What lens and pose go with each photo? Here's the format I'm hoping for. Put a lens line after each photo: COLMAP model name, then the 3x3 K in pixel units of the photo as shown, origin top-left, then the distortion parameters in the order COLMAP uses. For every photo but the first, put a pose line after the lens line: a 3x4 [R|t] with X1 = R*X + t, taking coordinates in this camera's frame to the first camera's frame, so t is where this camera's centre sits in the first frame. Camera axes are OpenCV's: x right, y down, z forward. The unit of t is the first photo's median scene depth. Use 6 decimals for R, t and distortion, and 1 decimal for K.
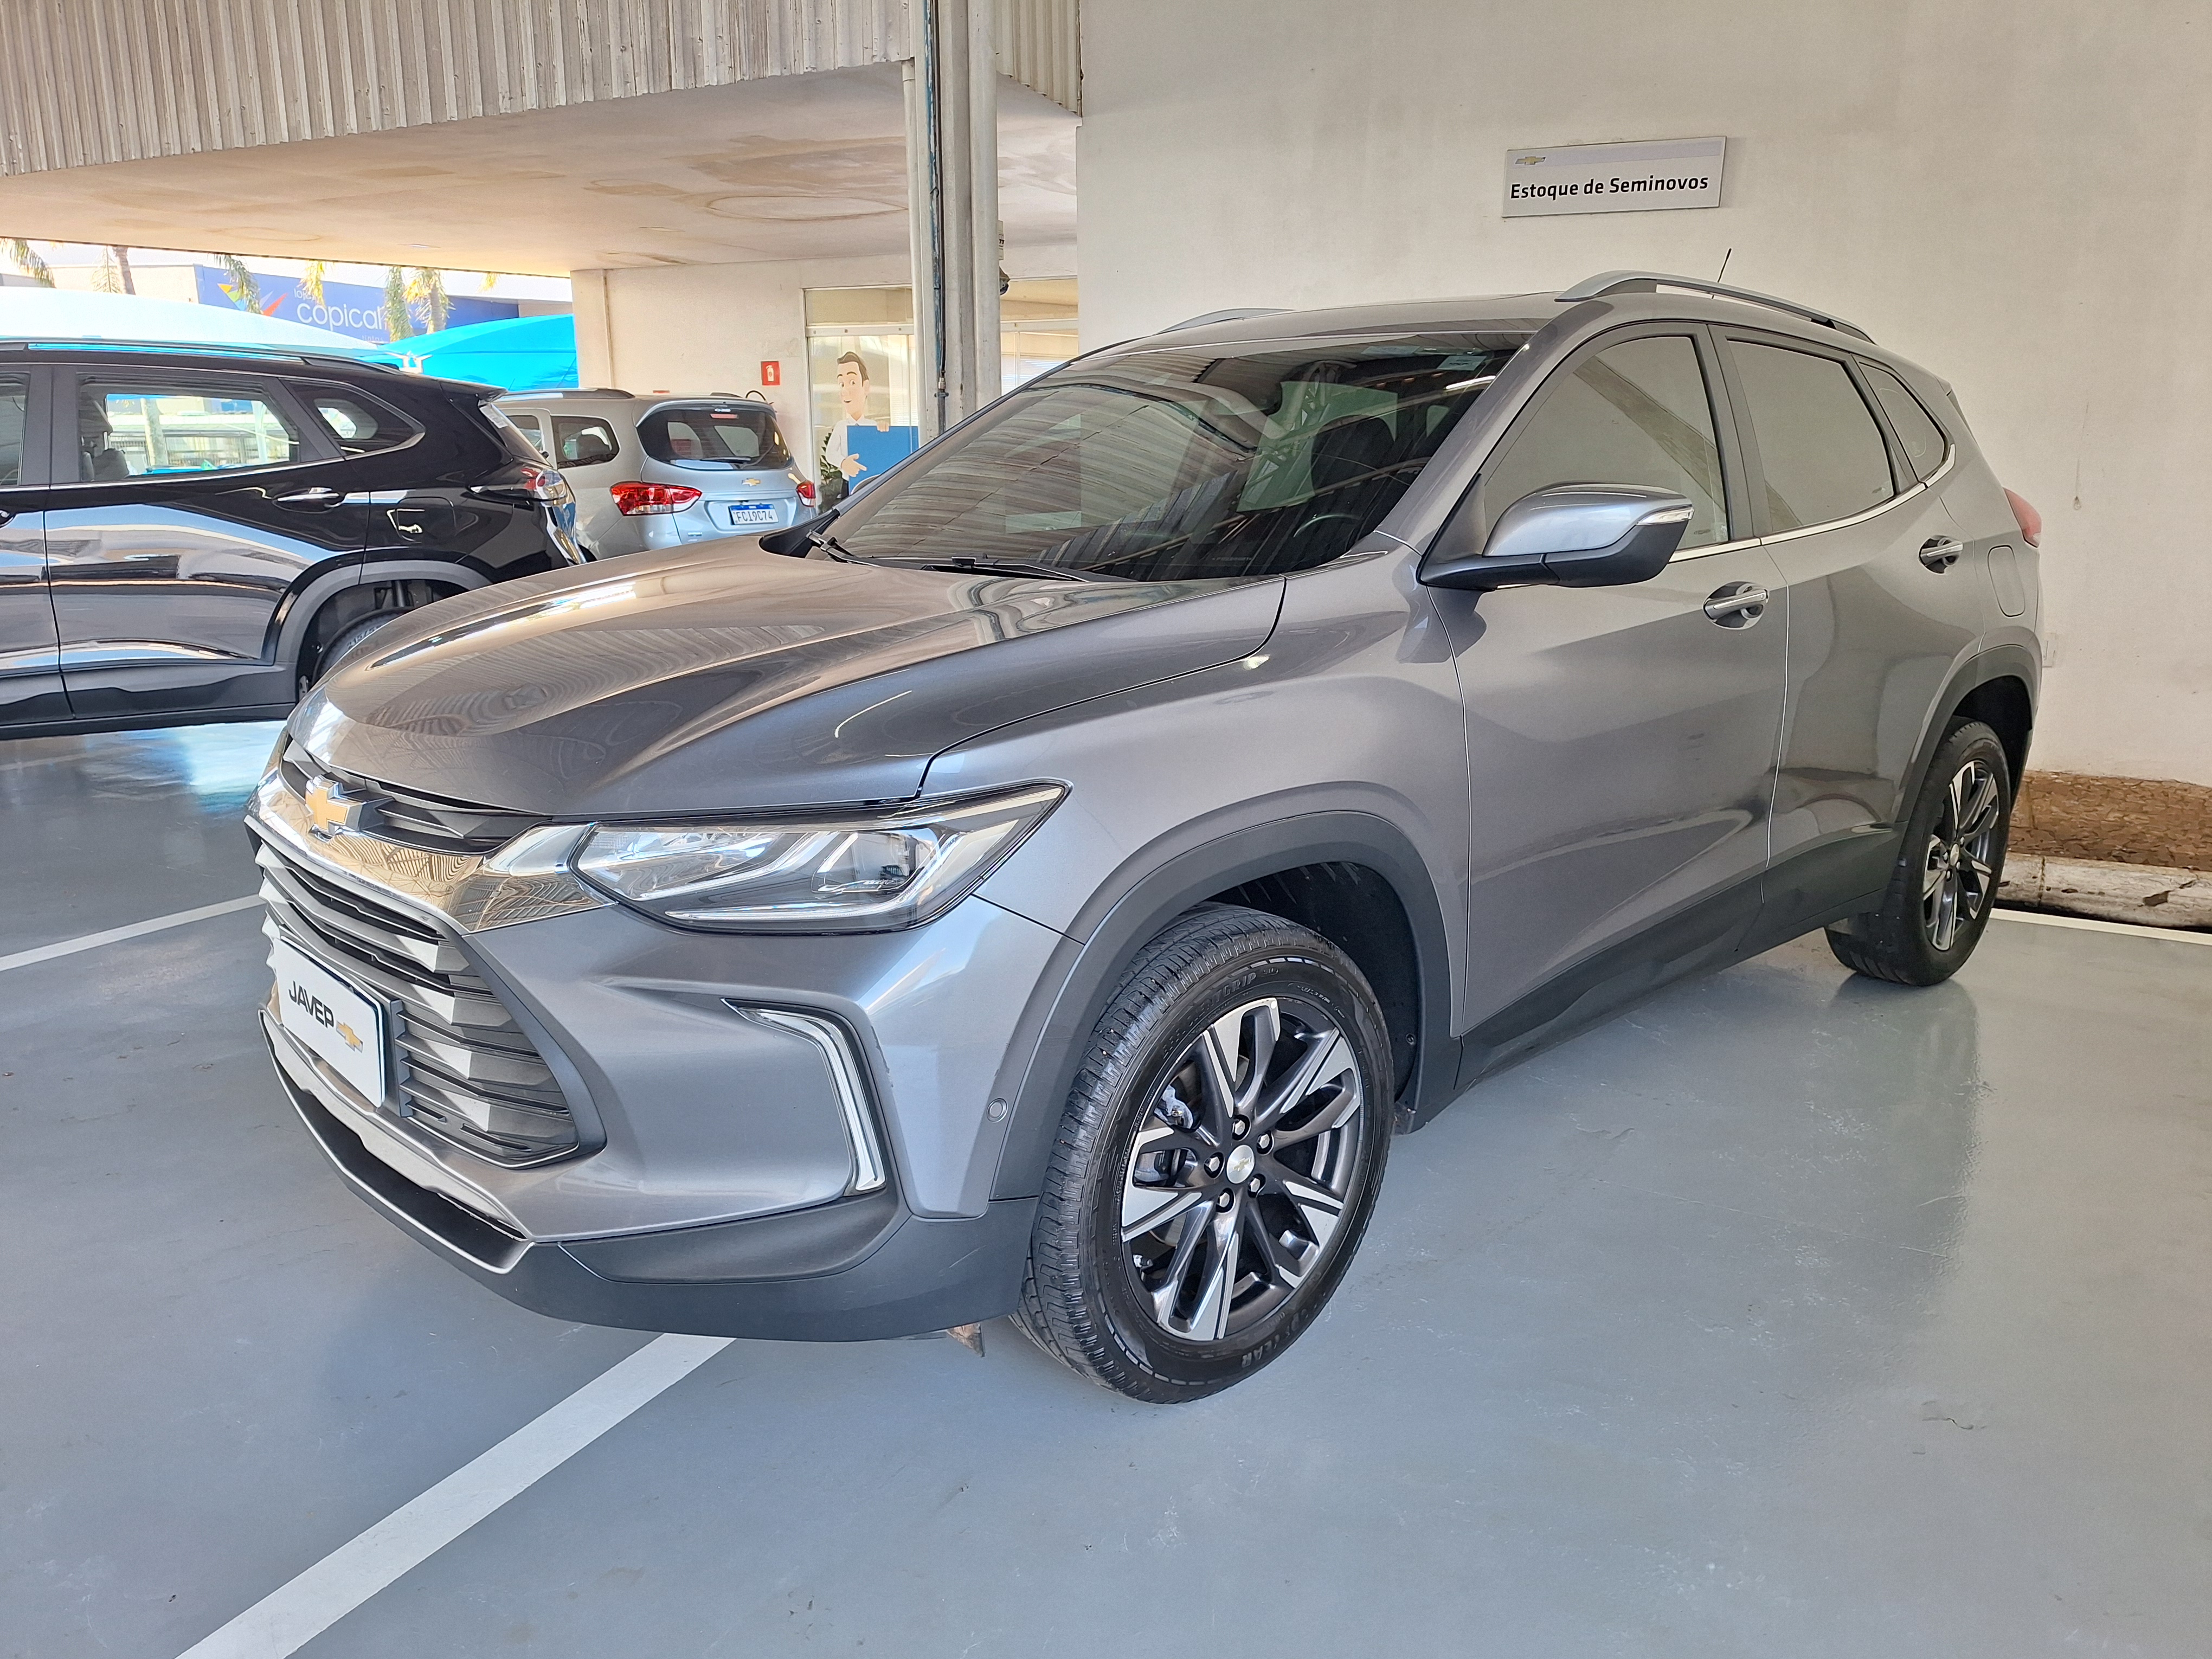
lens RADIAL K [[1812.5, 0, 1221.1], [0, 1812.5, 831.5], [0, 0, 1]] dist [0.012500, -0.019986]
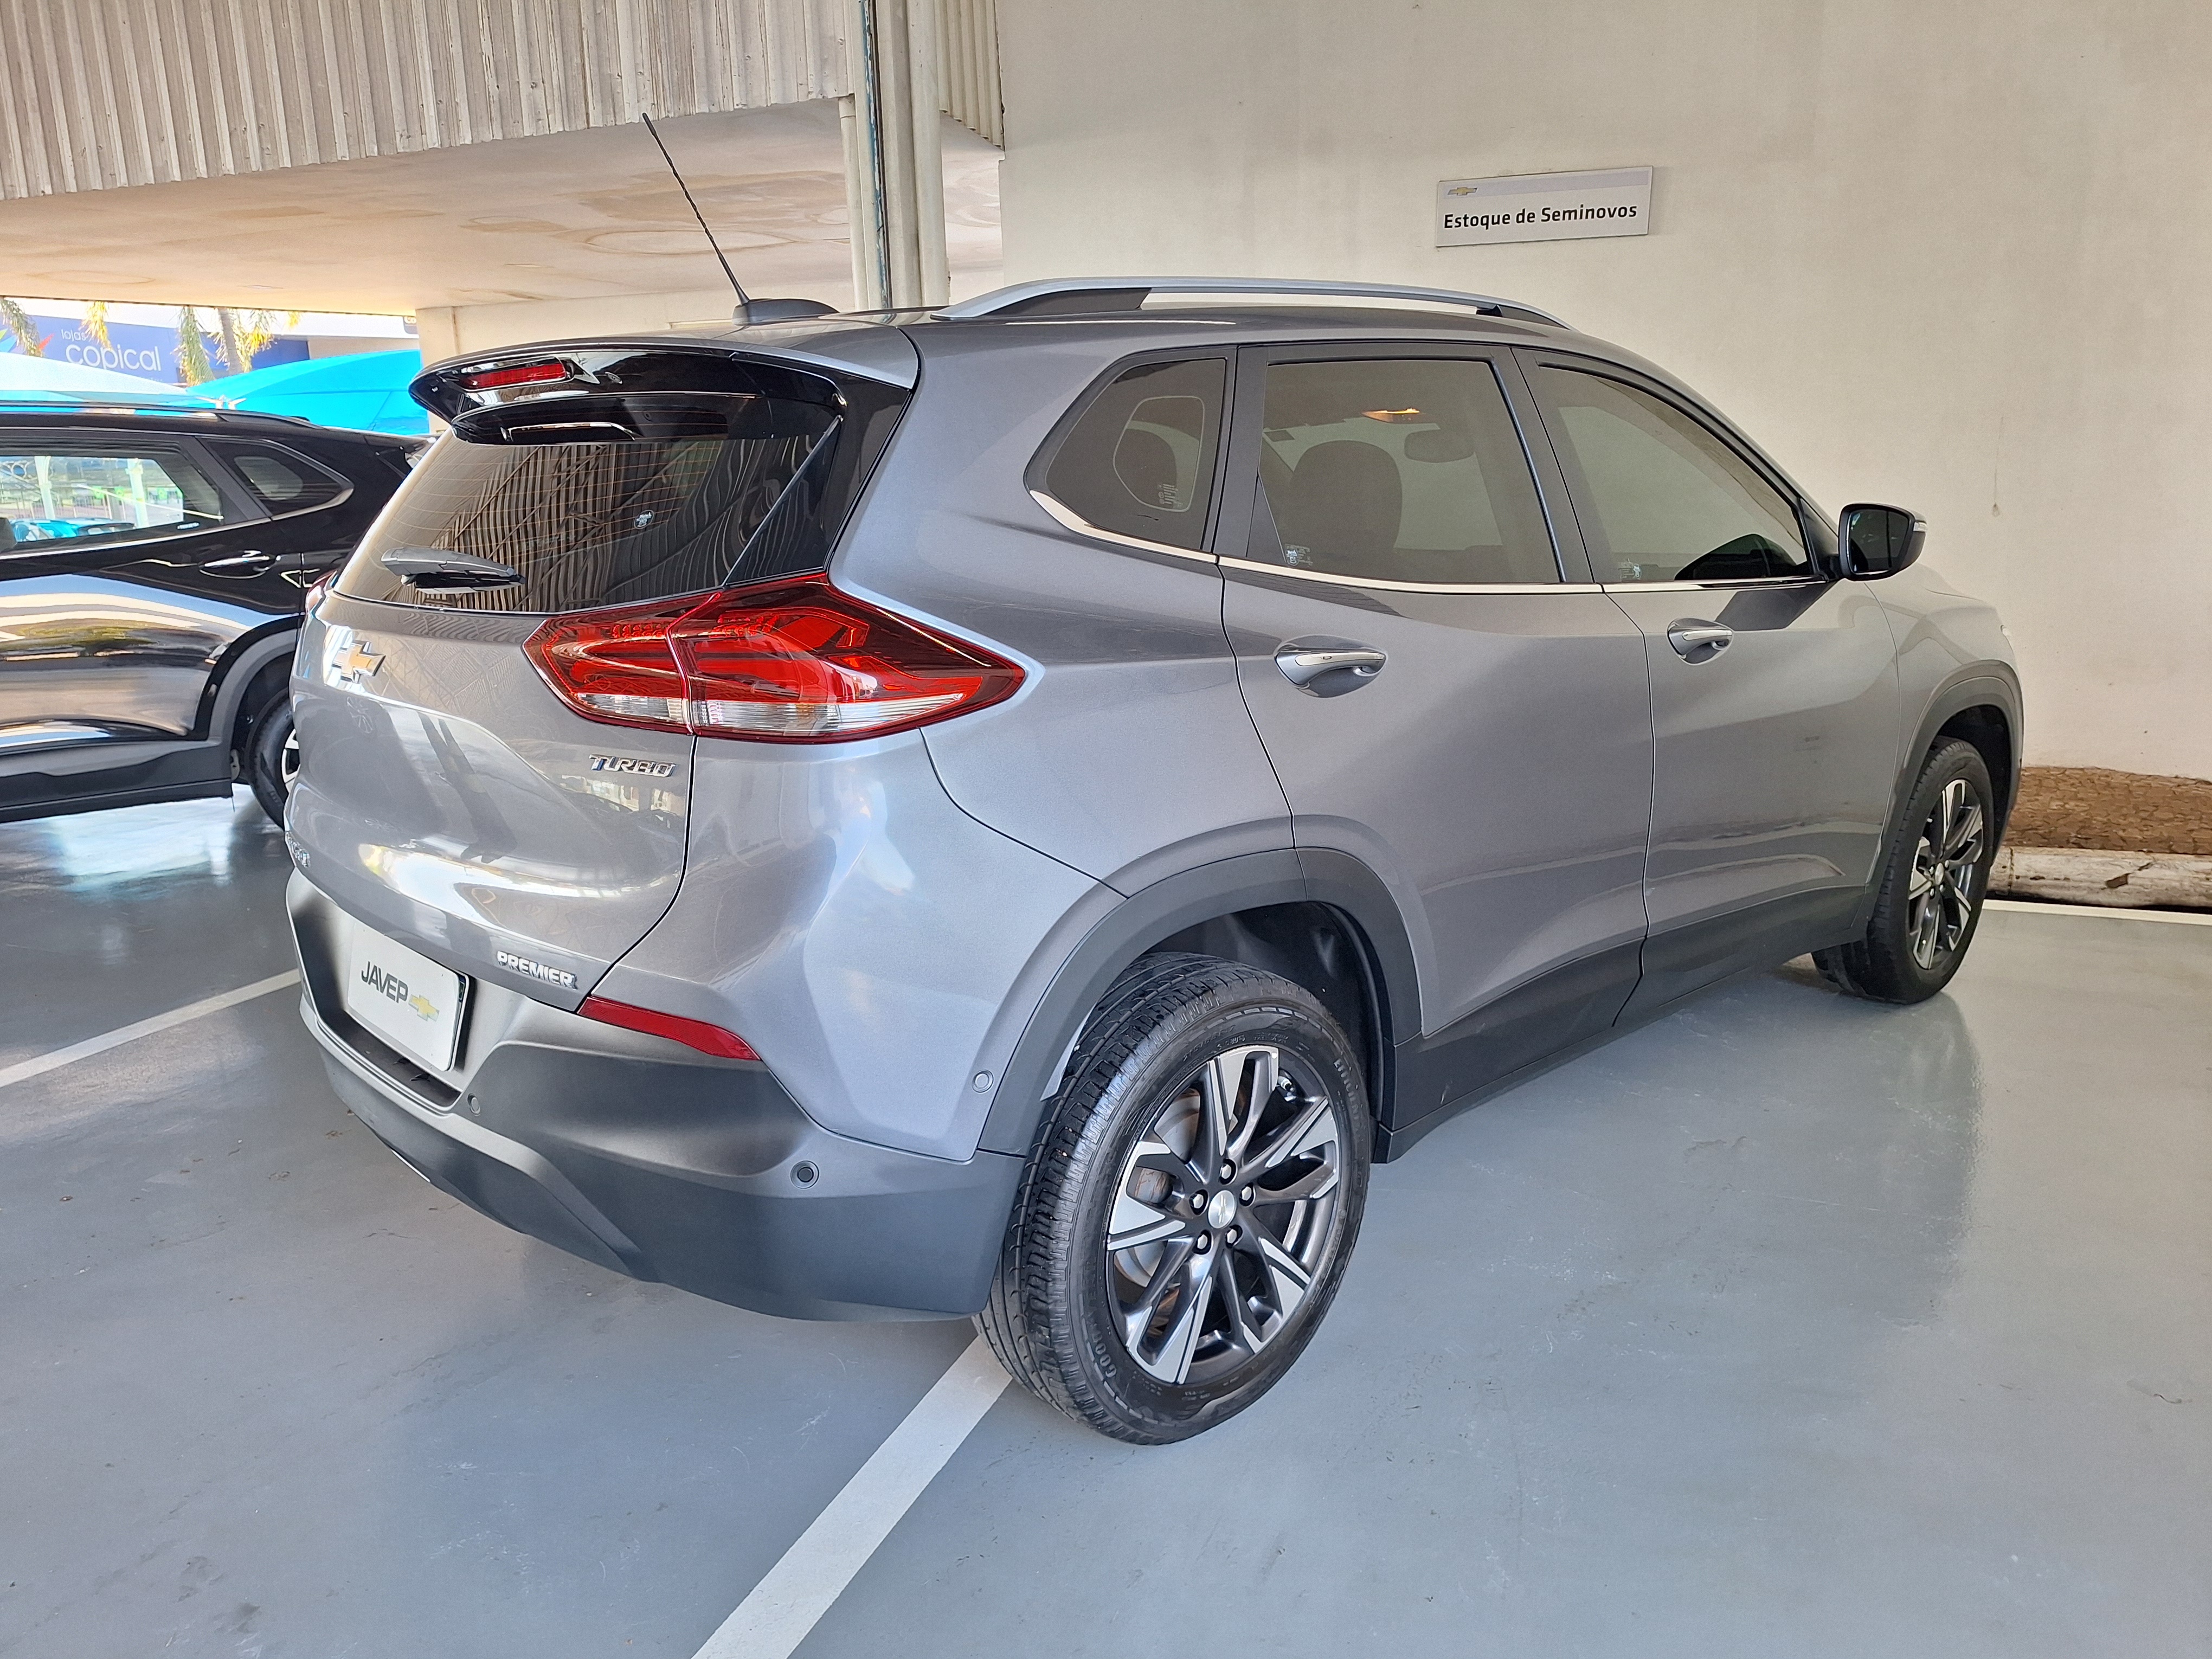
lens RADIAL K [[1812.5, 0, 1221.1], [0, 1812.5, 831.5], [0, 0, 1]] dist [0.012500, -0.019986]
pose [[0.992146, -0.050852, 0.114279, -0.100741], [0.051713, 0.998651, -0.004582, -0.011548], [-0.113892, 0.010456, 0.993438, 0.002788]]
